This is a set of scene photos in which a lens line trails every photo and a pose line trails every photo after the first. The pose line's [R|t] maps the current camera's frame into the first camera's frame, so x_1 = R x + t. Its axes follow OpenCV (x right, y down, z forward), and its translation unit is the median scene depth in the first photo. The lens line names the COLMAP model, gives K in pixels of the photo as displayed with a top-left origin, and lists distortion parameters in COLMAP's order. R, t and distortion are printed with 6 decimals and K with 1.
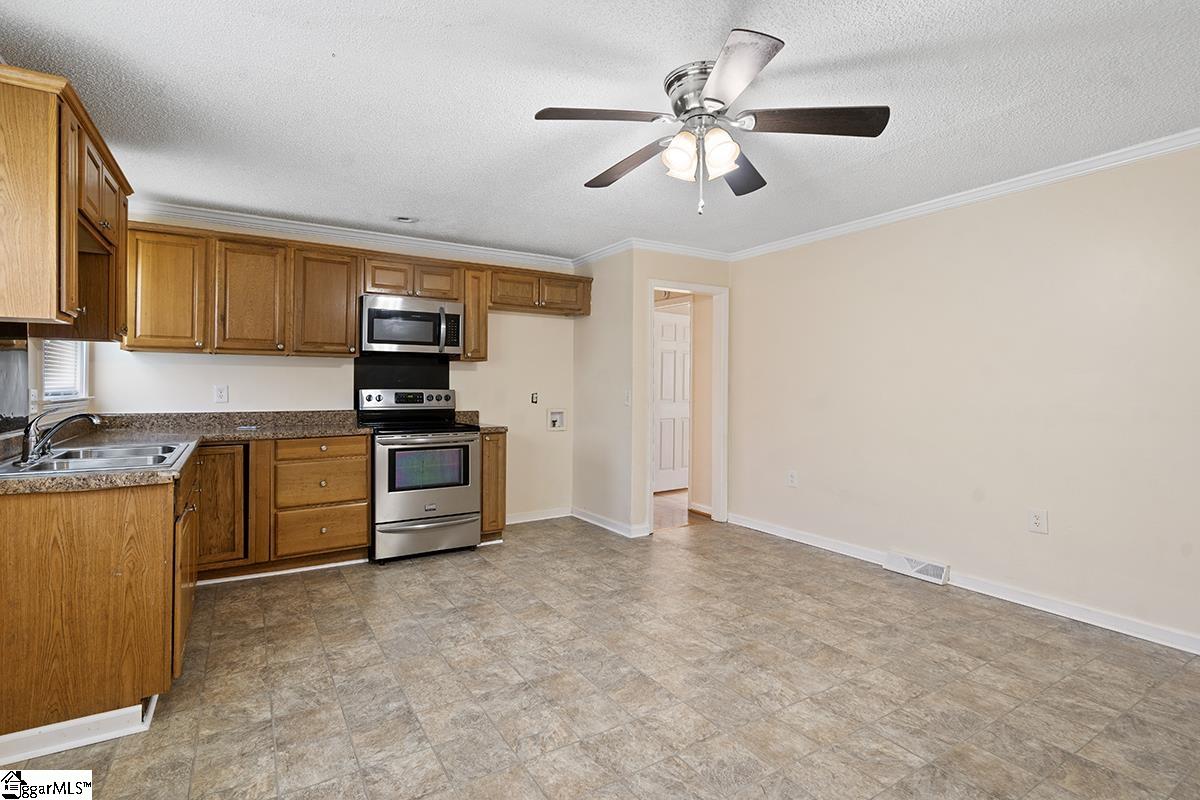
lens RADIAL K [[561.7, 0, 594.7], [0, 561.7, 393.5], [0, 0, 1]] dist [-0.002004, 0.000459]
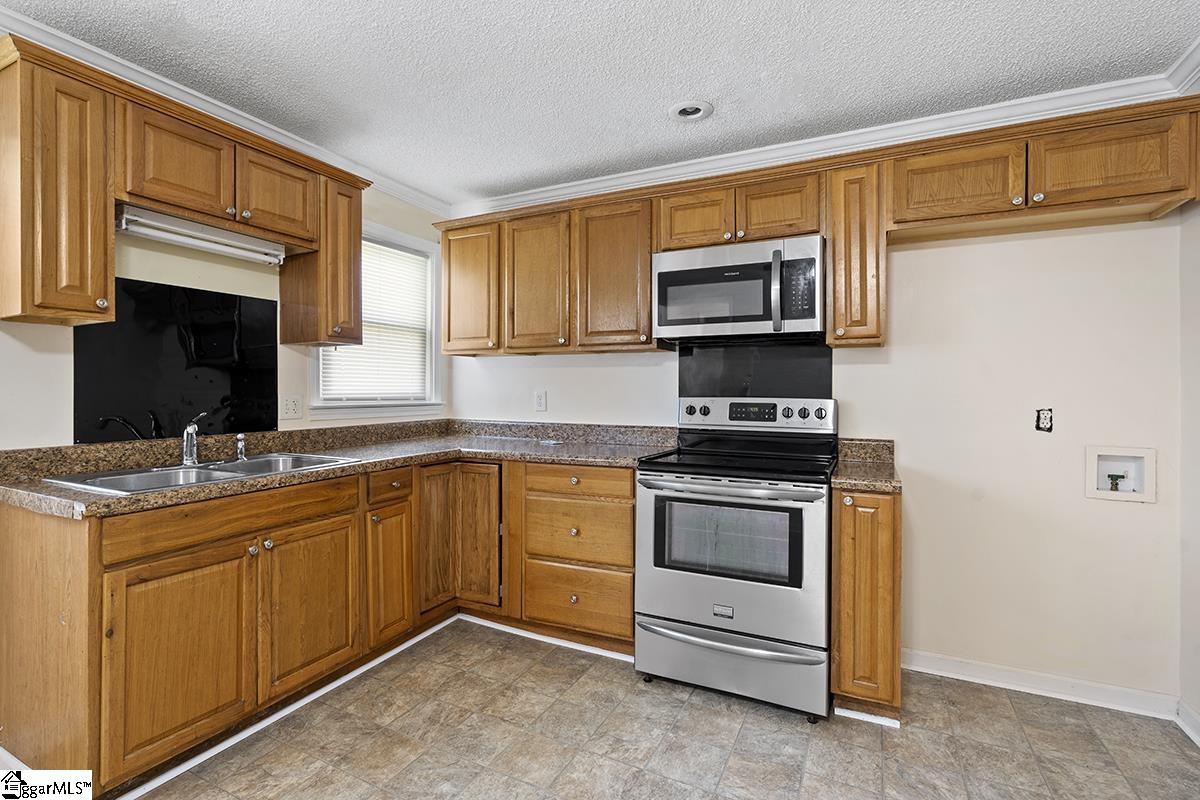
lens RADIAL K [[561.7, 0, 593.2], [0, 561.7, 391.1], [0, 0, 1]] dist [-0.002004, 0.000459]
pose [[0.518216, -0.002896, -0.855245, 0.114999], [-0.014747, 0.999815, -0.012321, -0.005285], [0.855123, 0.018997, 0.518077, 0.599802]]
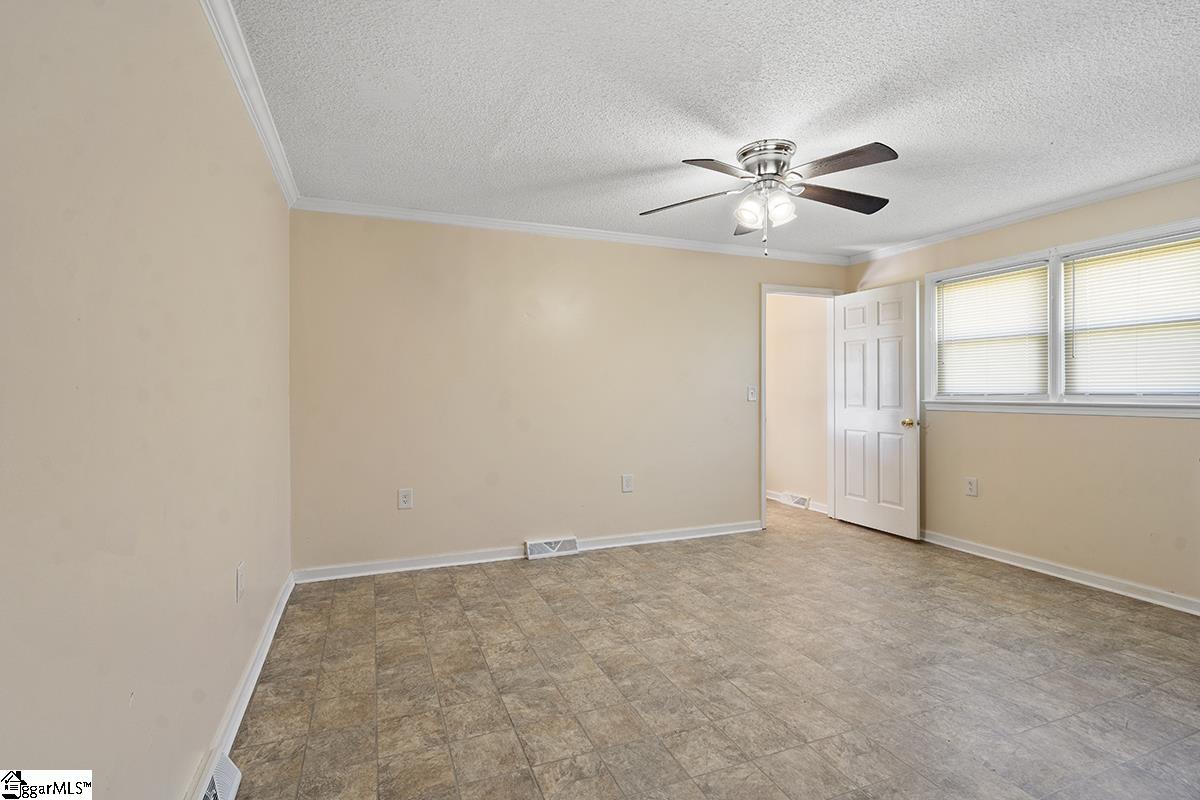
lens RADIAL K [[561.7, 0, 601.8], [0, 561.7, 394.6], [0, 0, 1]] dist [-0.002004, 0.000459]
pose [[-0.986894, -0.003652, 0.161326, 0.324199], [0.000177, 0.999719, 0.023719, -0.023579], [-0.161367, 0.023437, -0.986616, 2.137732]]
